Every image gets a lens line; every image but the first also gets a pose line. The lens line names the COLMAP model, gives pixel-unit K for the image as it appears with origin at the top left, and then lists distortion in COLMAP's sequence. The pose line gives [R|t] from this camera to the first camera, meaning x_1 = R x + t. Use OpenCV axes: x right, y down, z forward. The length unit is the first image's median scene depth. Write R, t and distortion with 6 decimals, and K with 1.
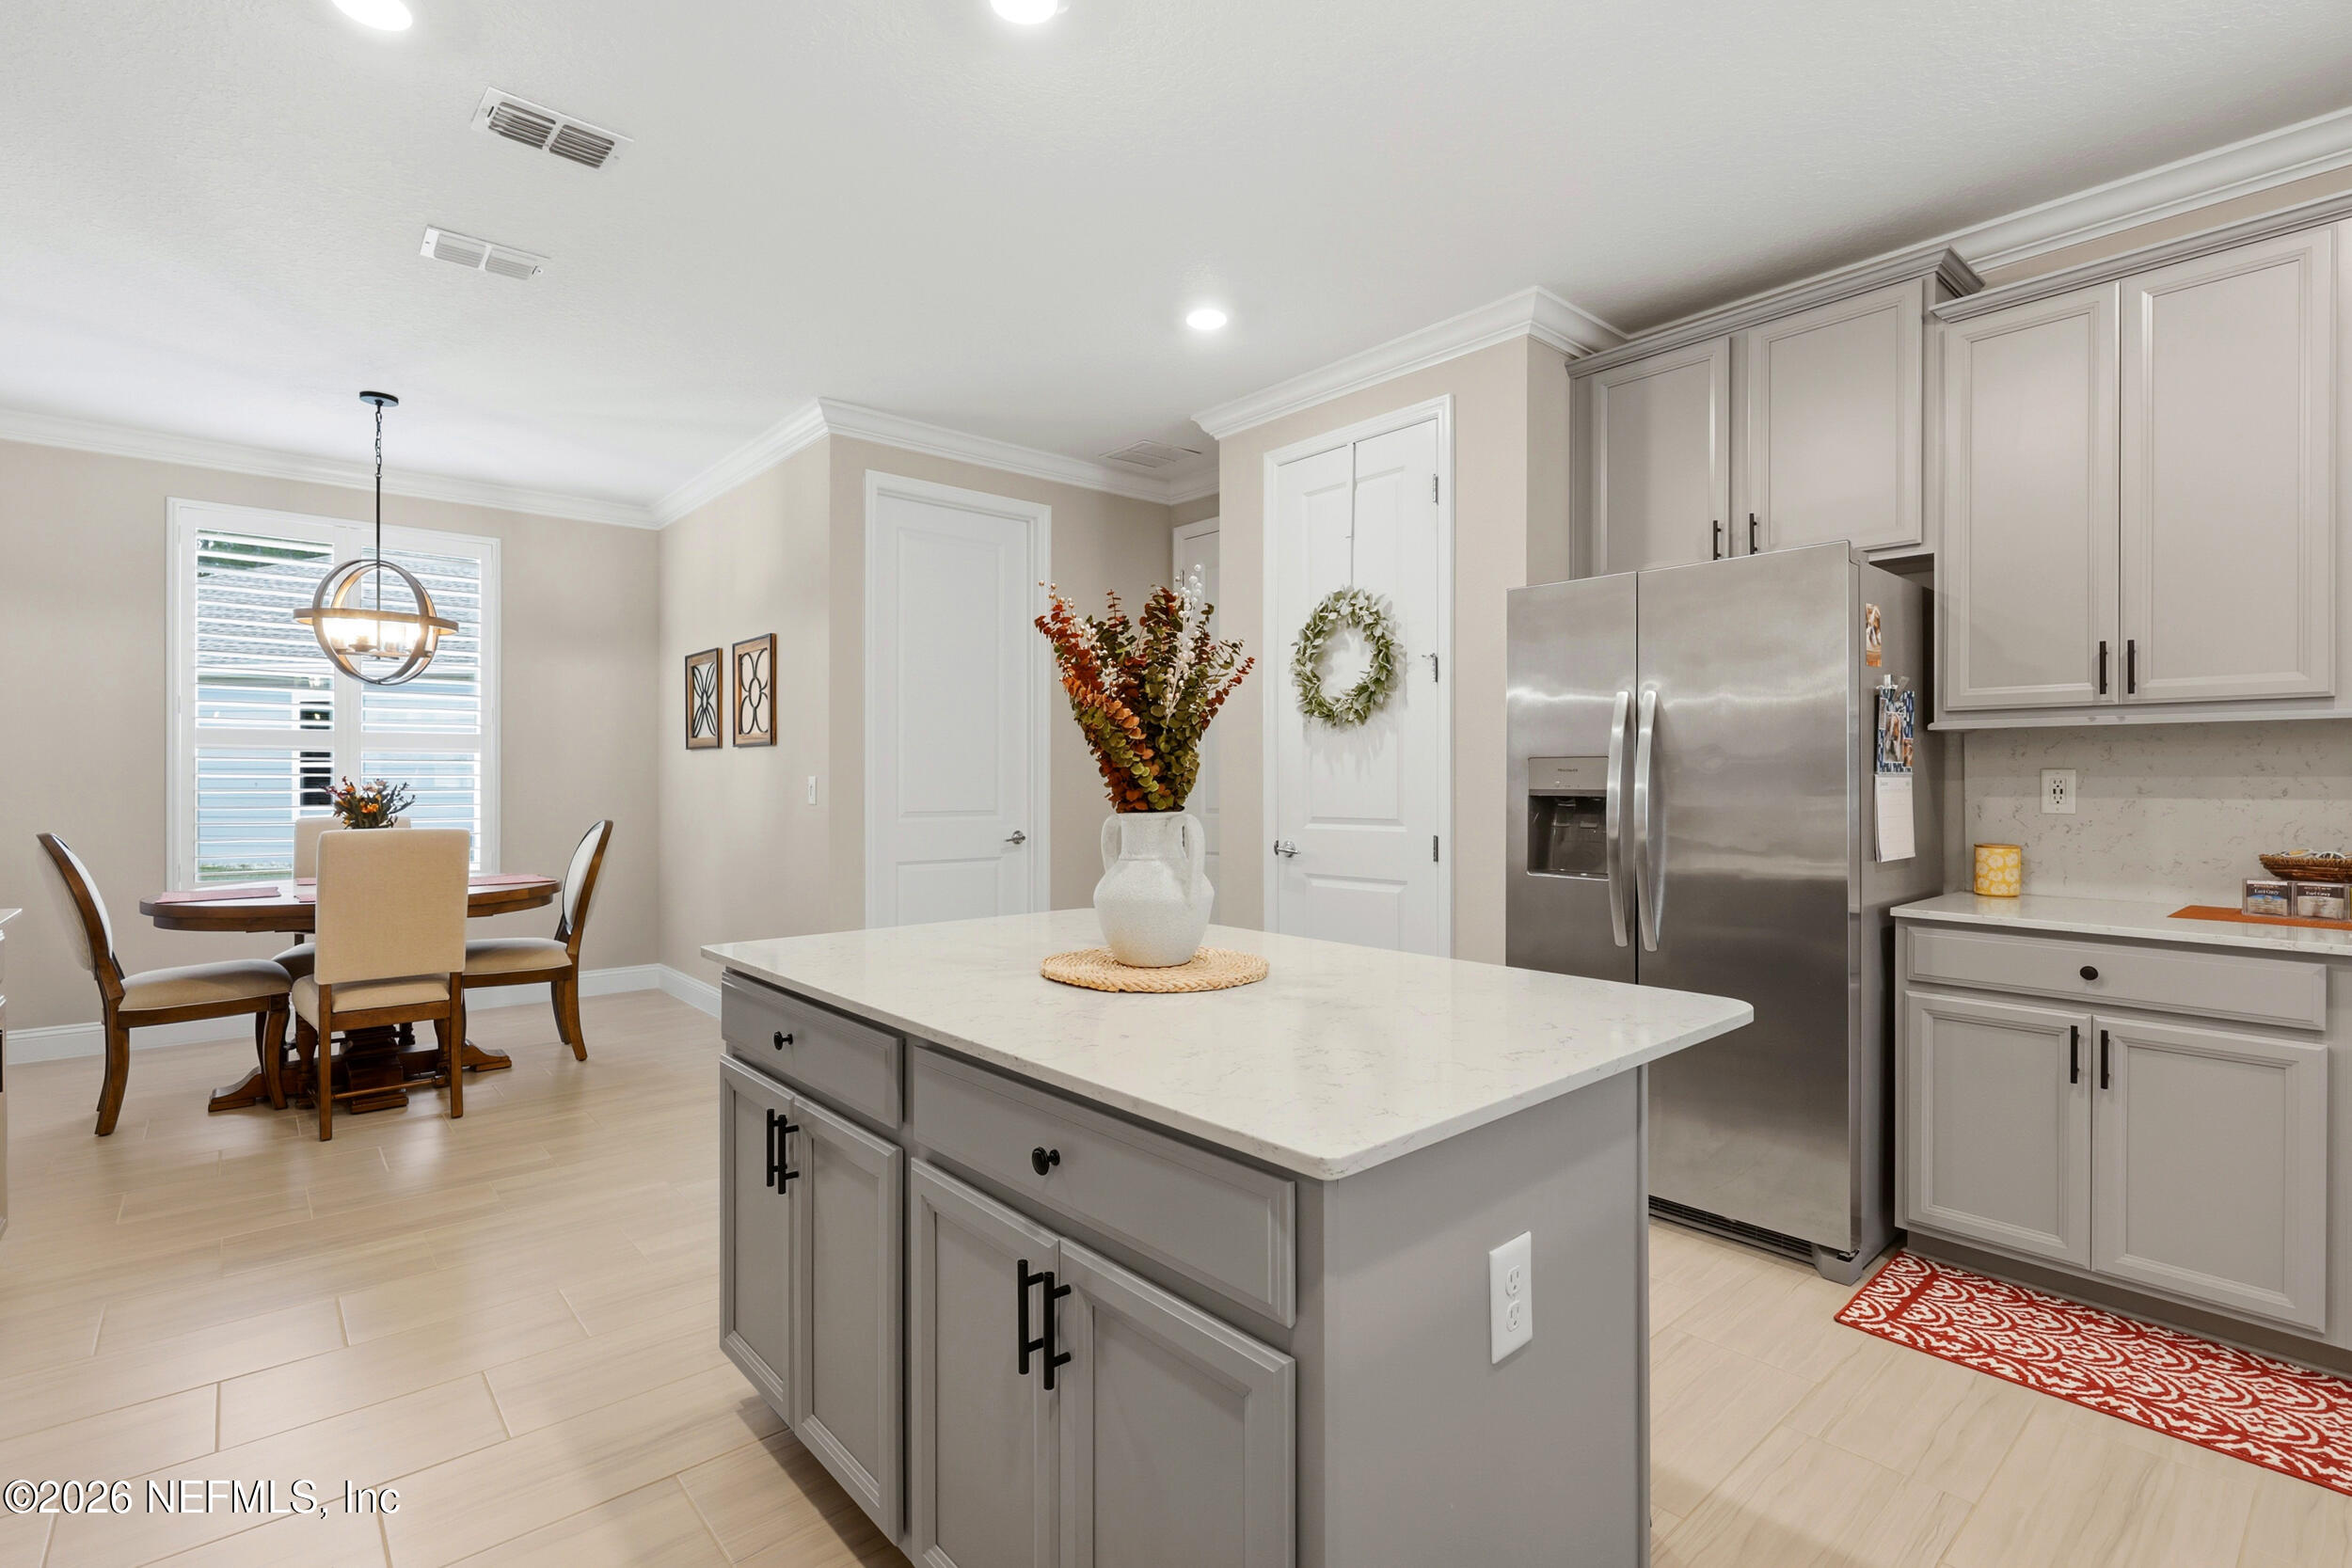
lens RADIAL K [[1073.3, 0, 1183.5], [0, 1073.3, 780.9], [0, 0, 1]] dist [-0.010597, 0.001364]
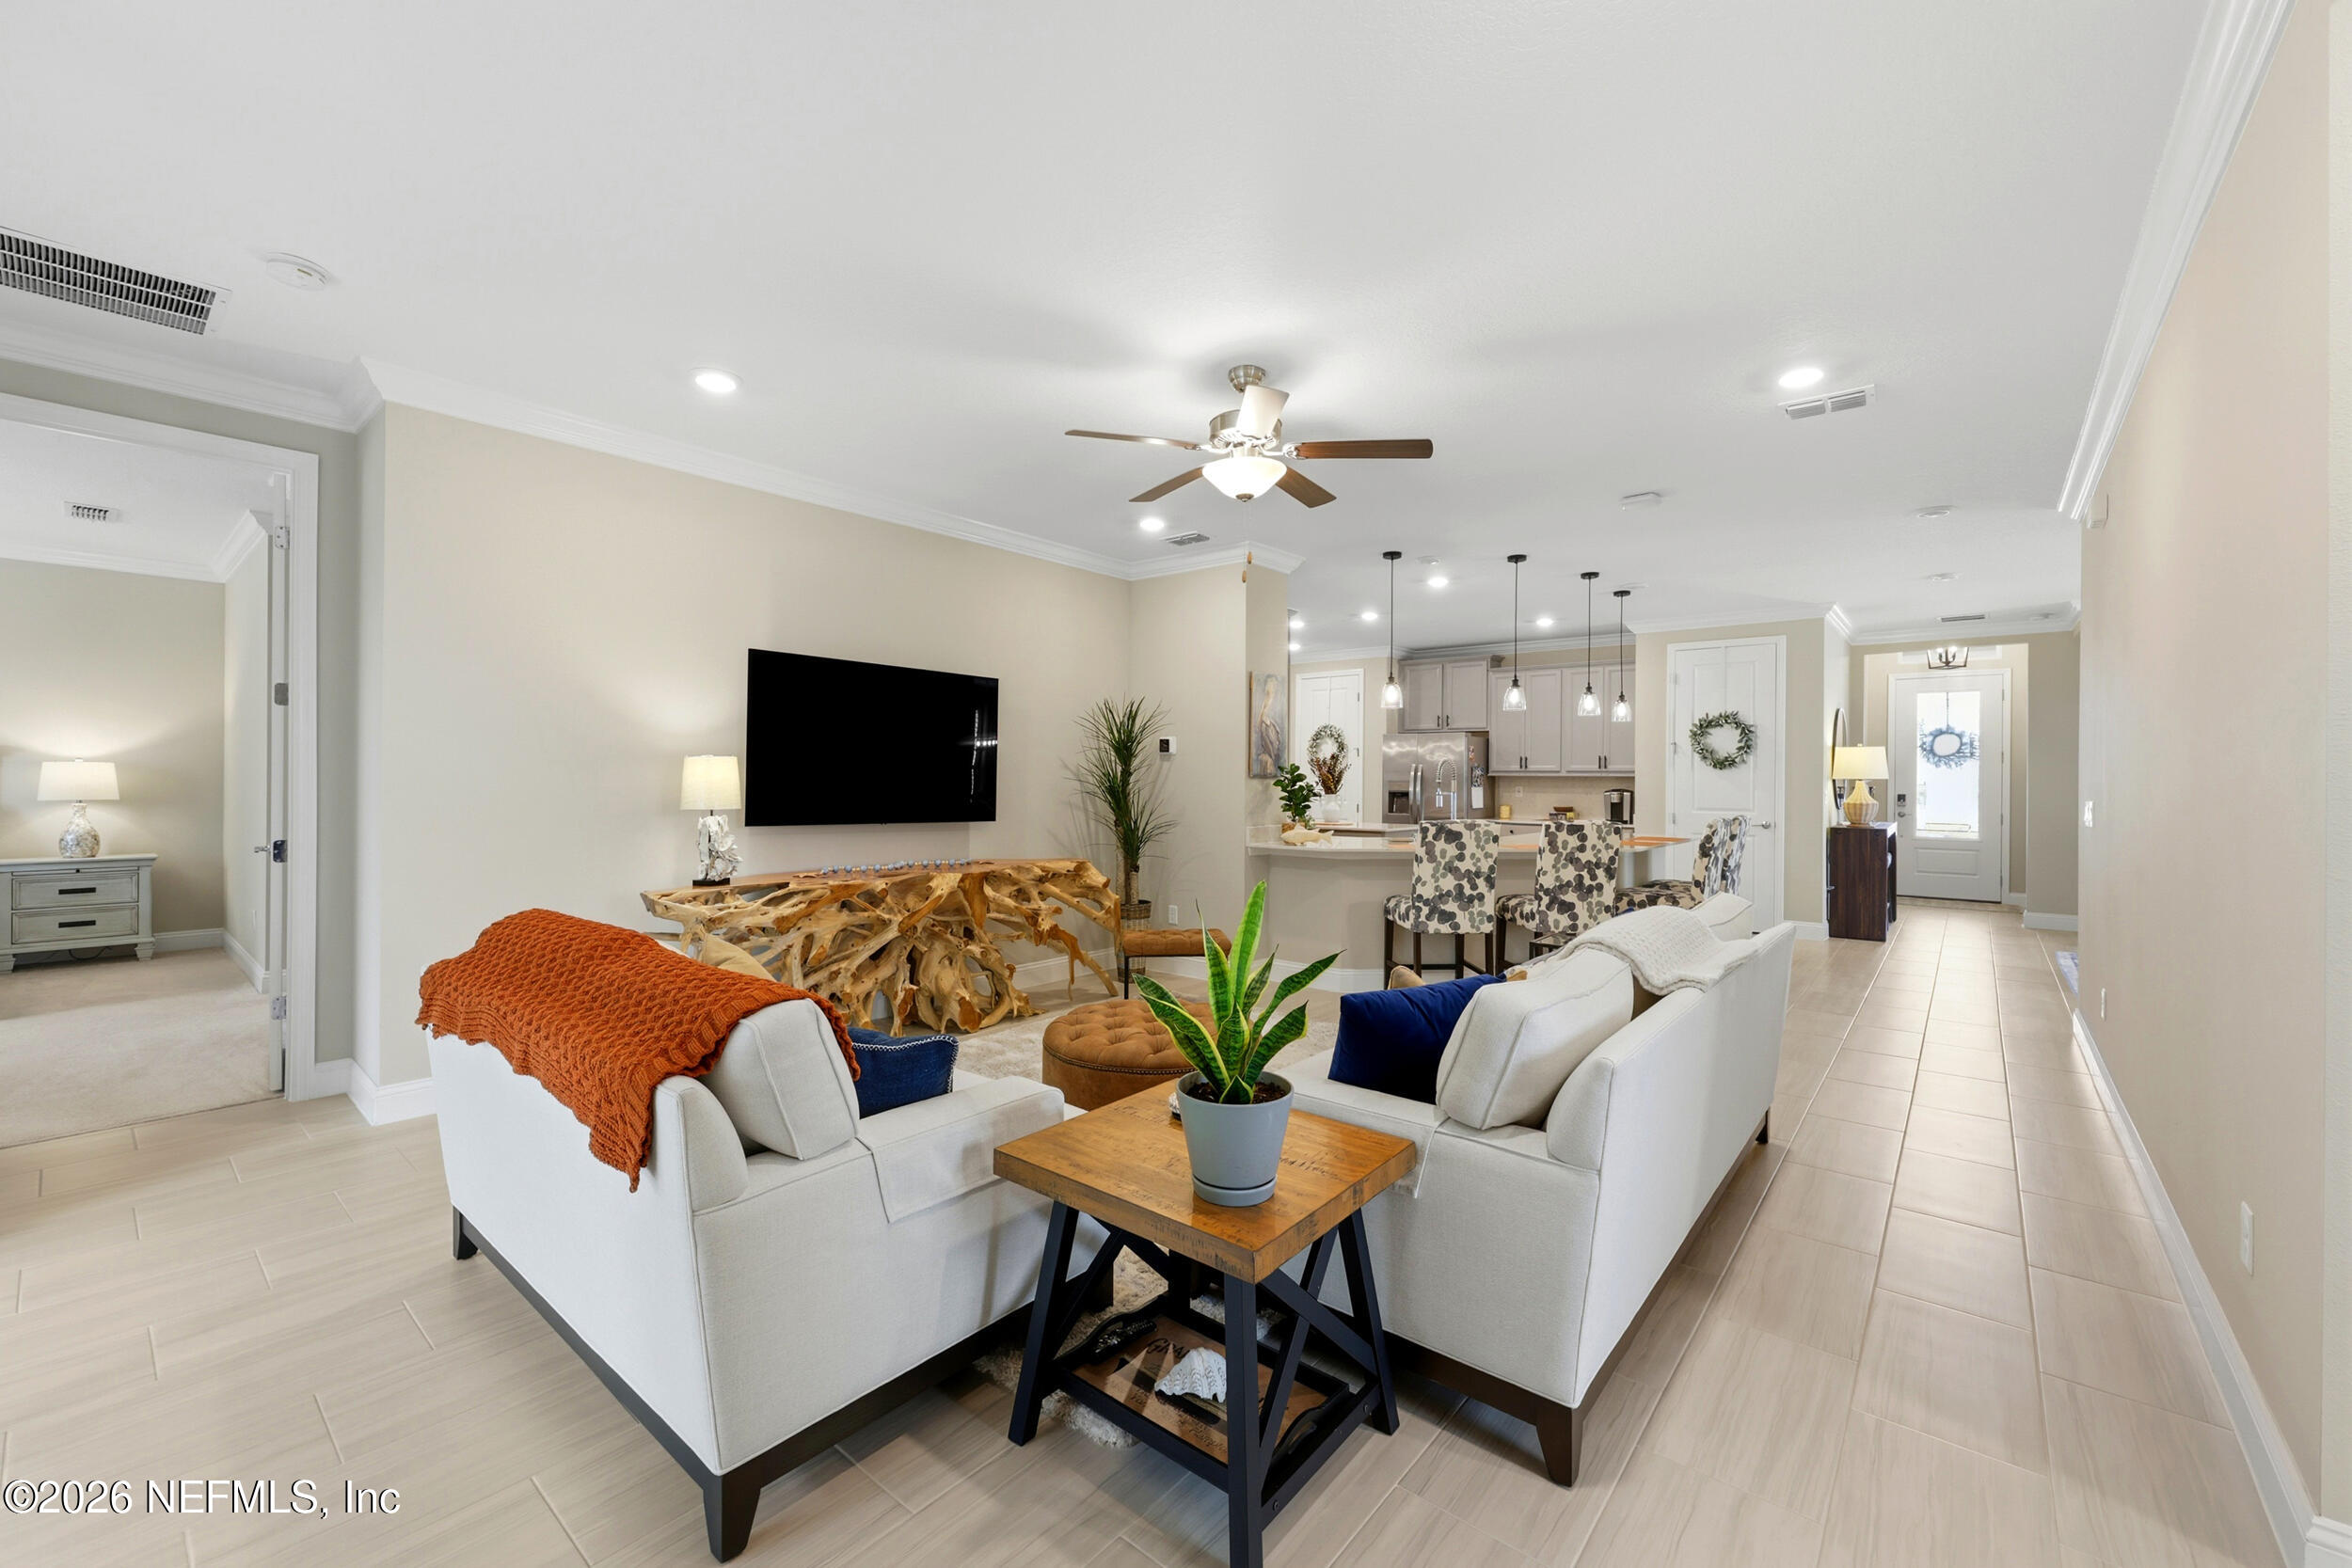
lens RADIAL K [[954.9, 0, 1177.8], [0, 954.9, 782.6], [0, 0, 1]] dist [-0.000101, 0.000000]
pose [[0.988410, 0.007759, 0.151606, -0.395431], [-0.007662, 0.999970, -0.001222, -0.003701], [-0.151611, 0.000046, 0.988440, -0.944302]]
